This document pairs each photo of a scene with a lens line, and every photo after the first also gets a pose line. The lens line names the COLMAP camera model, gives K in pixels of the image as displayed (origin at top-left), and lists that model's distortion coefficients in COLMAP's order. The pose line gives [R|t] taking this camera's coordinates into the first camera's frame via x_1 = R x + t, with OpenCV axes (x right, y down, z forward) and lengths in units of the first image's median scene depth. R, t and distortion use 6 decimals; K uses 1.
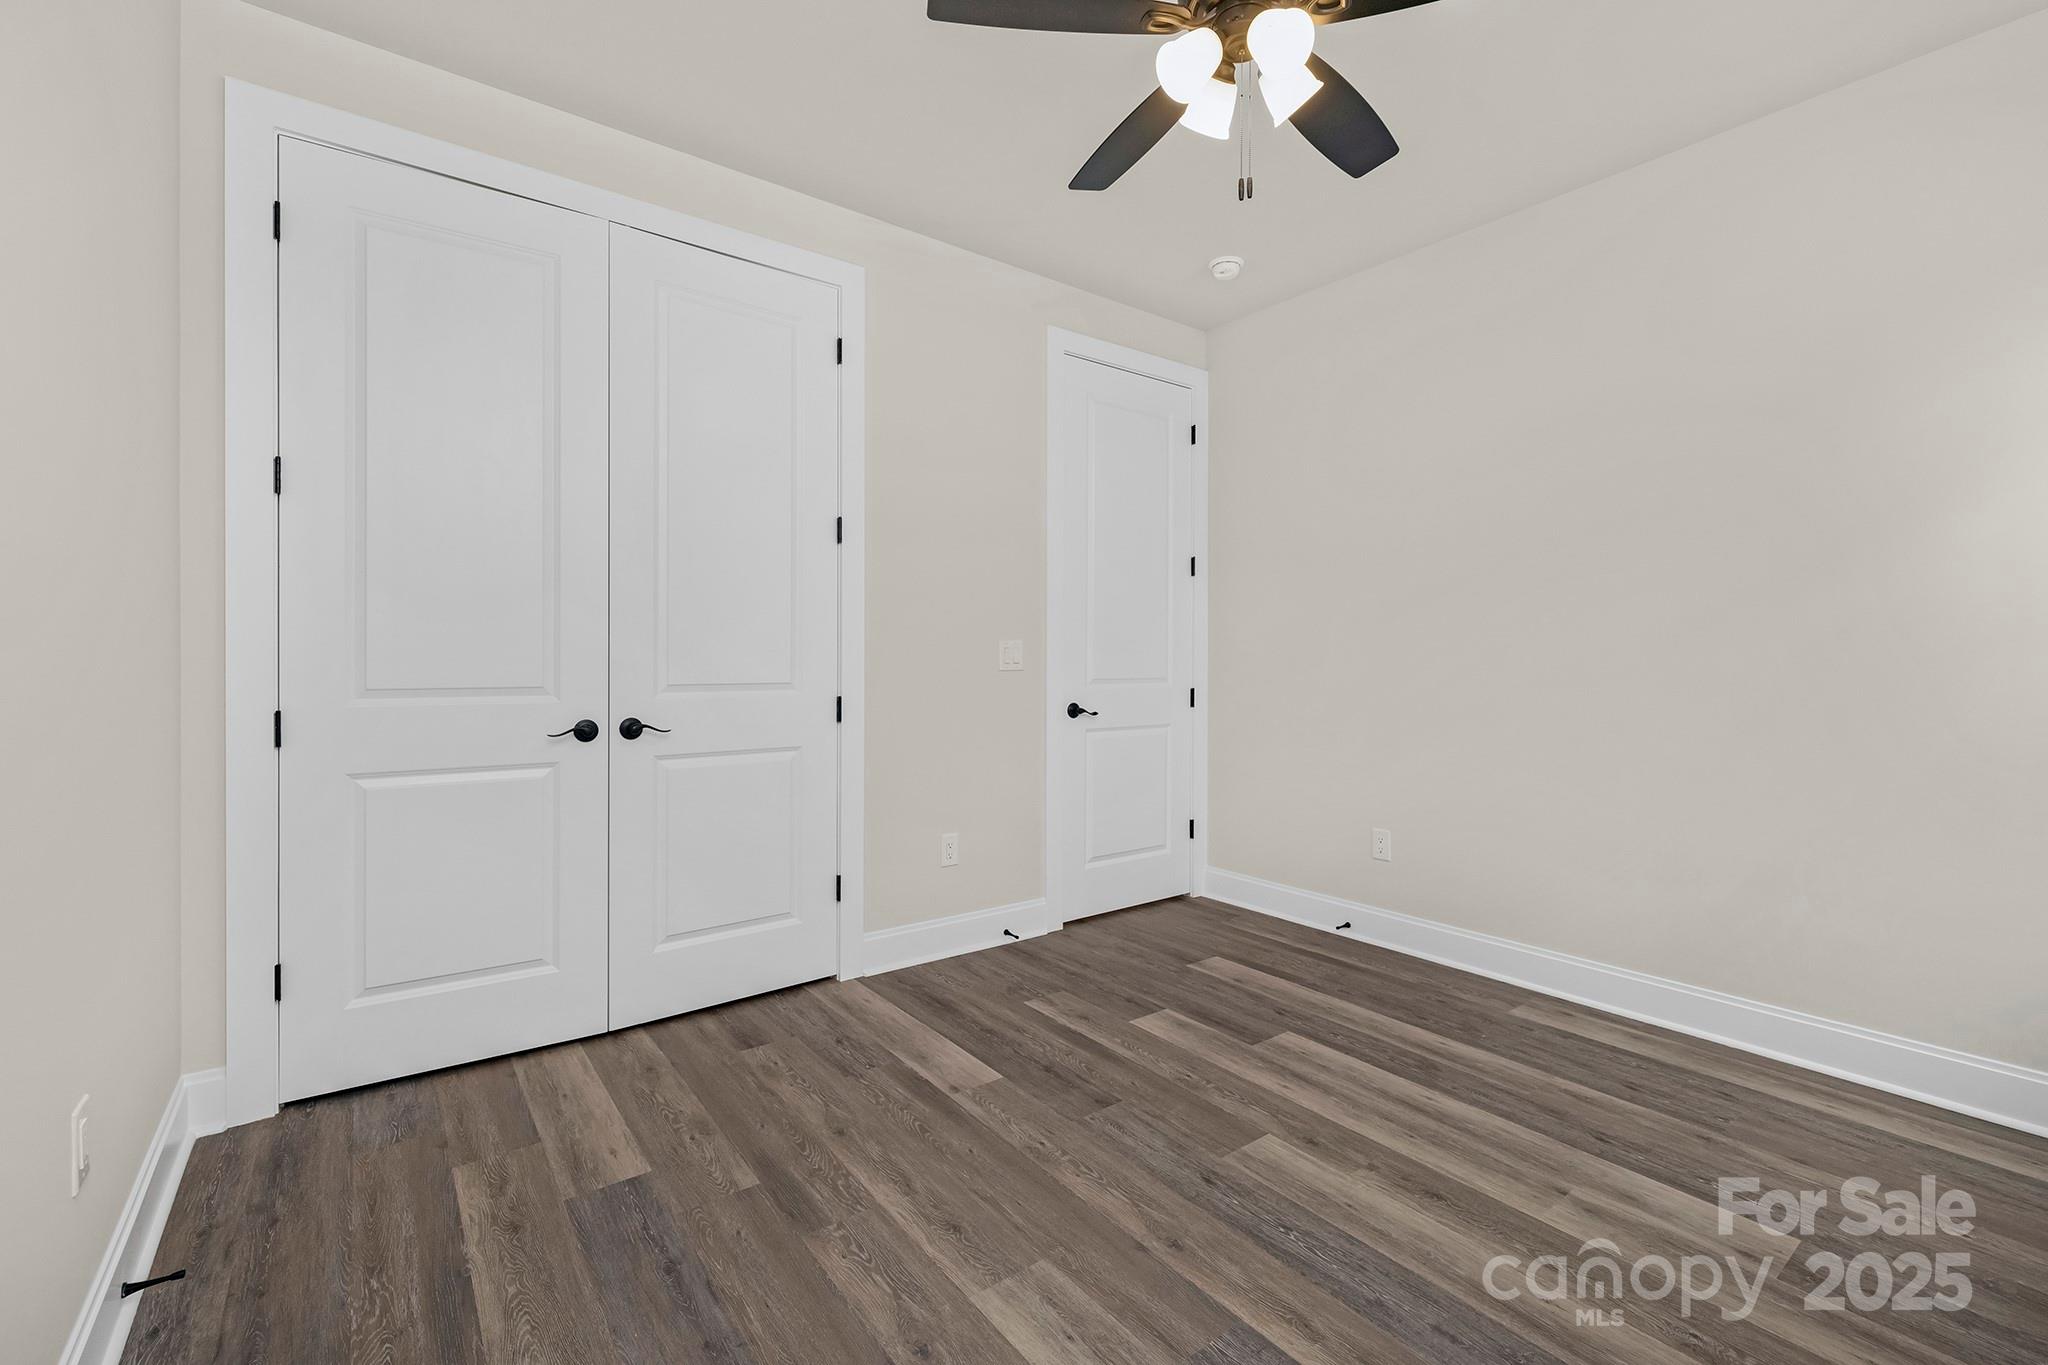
lens RADIAL K [[874.8, 0, 1016.0], [0, 874.8, 671.1], [0, 0, 1]] dist [-0.001661, -0.000079]
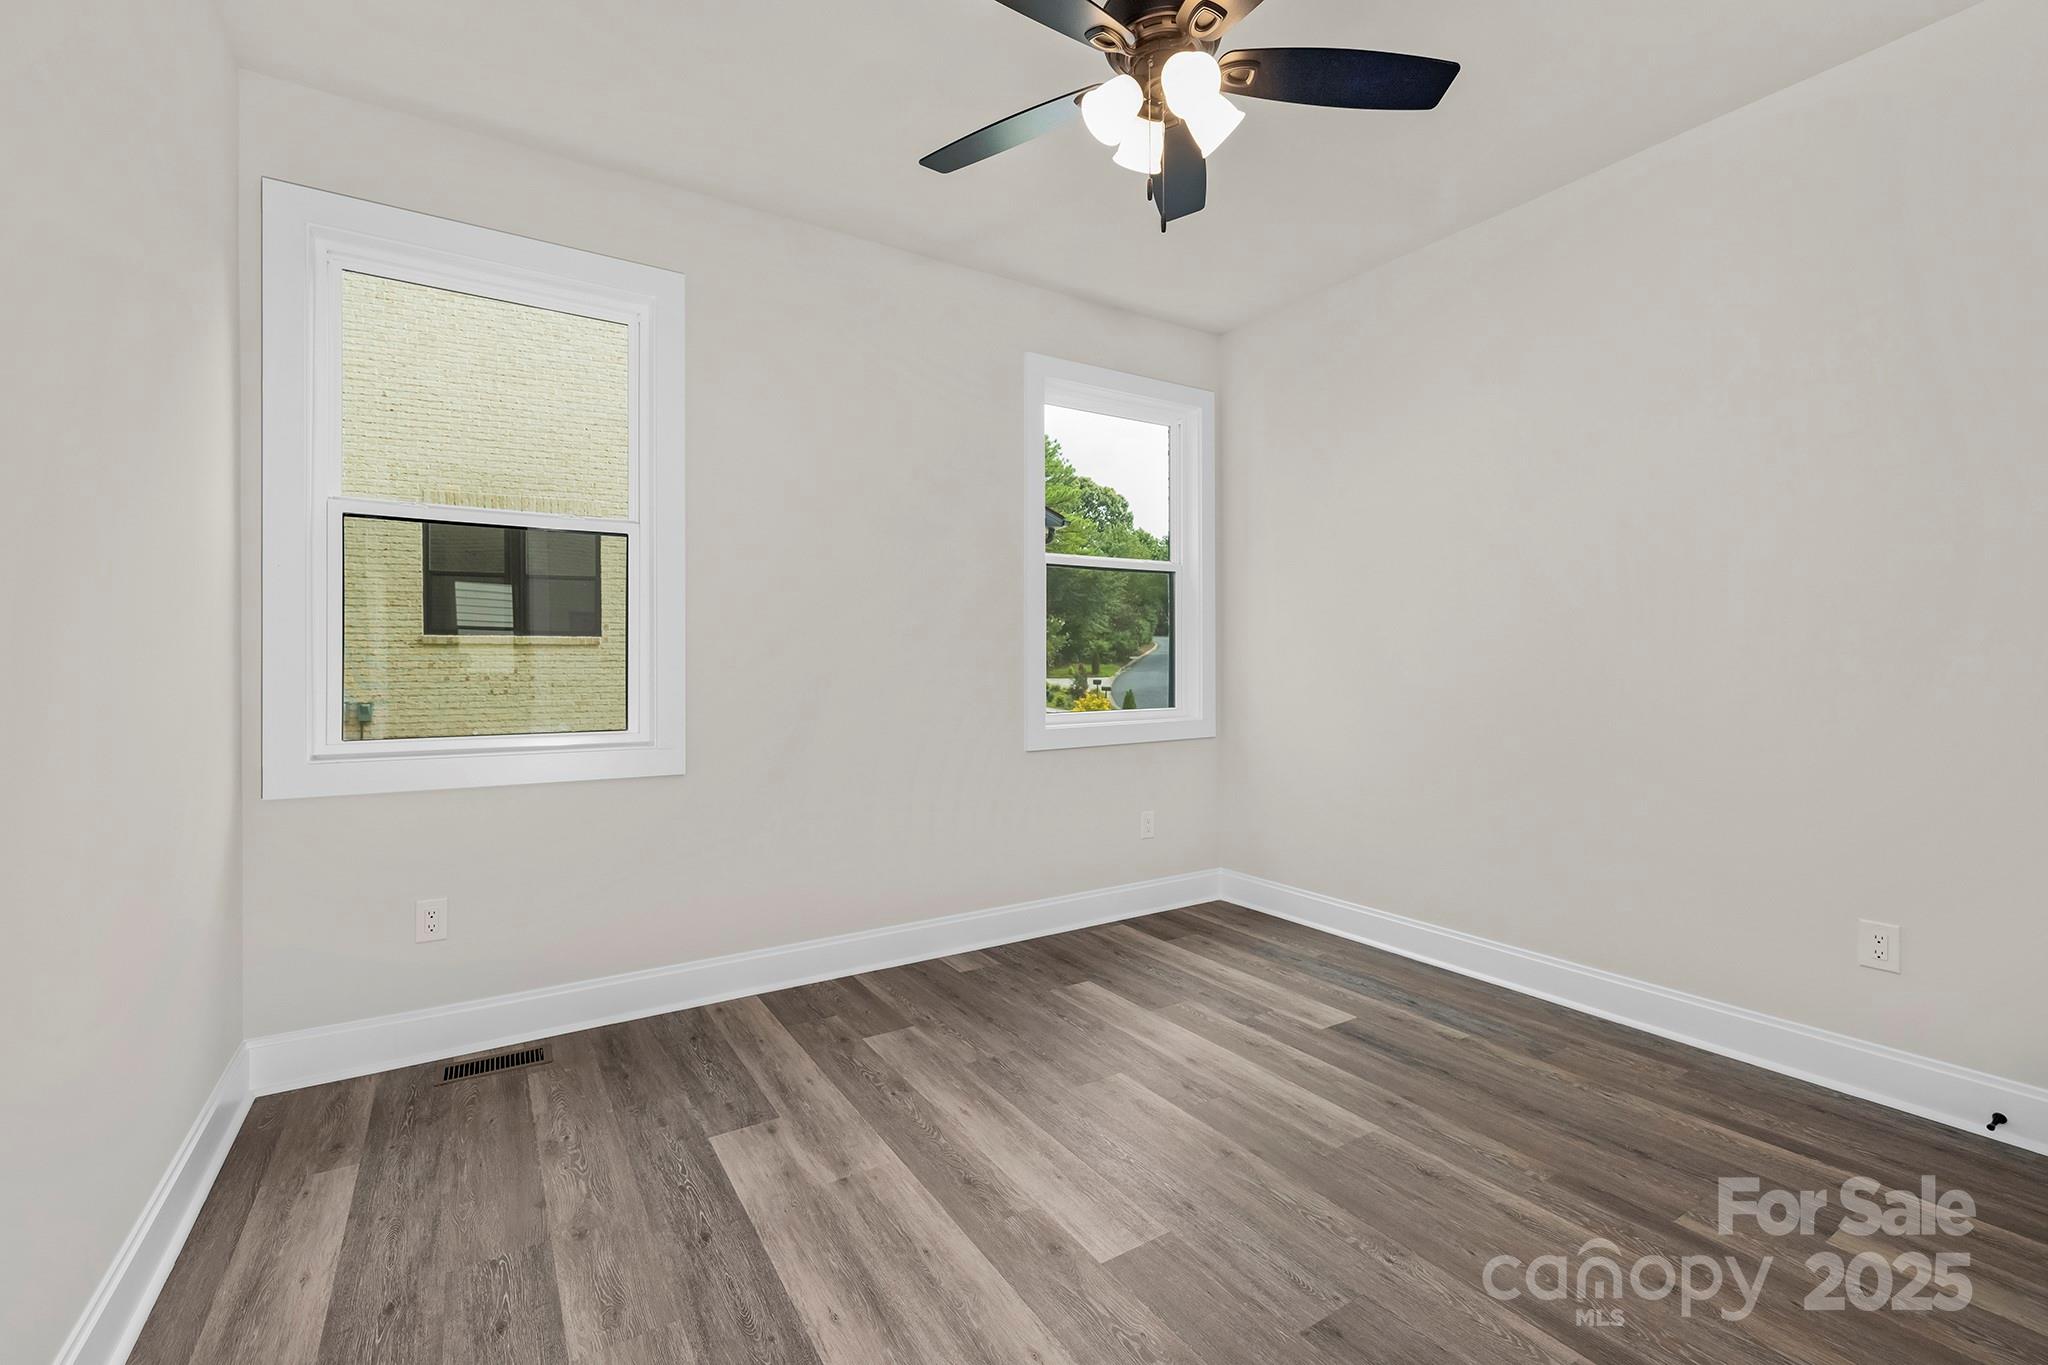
lens RADIAL K [[874.8, 0, 1024.0], [0, 874.8, 666.6], [0, 0, 1]] dist [-0.001661, -0.000079]
pose [[-0.997399, 0.000276, 0.072076, 0.317844], [0.001665, 0.999814, 0.019211, -0.027098], [-0.072058, 0.019281, -0.997214, 1.875914]]
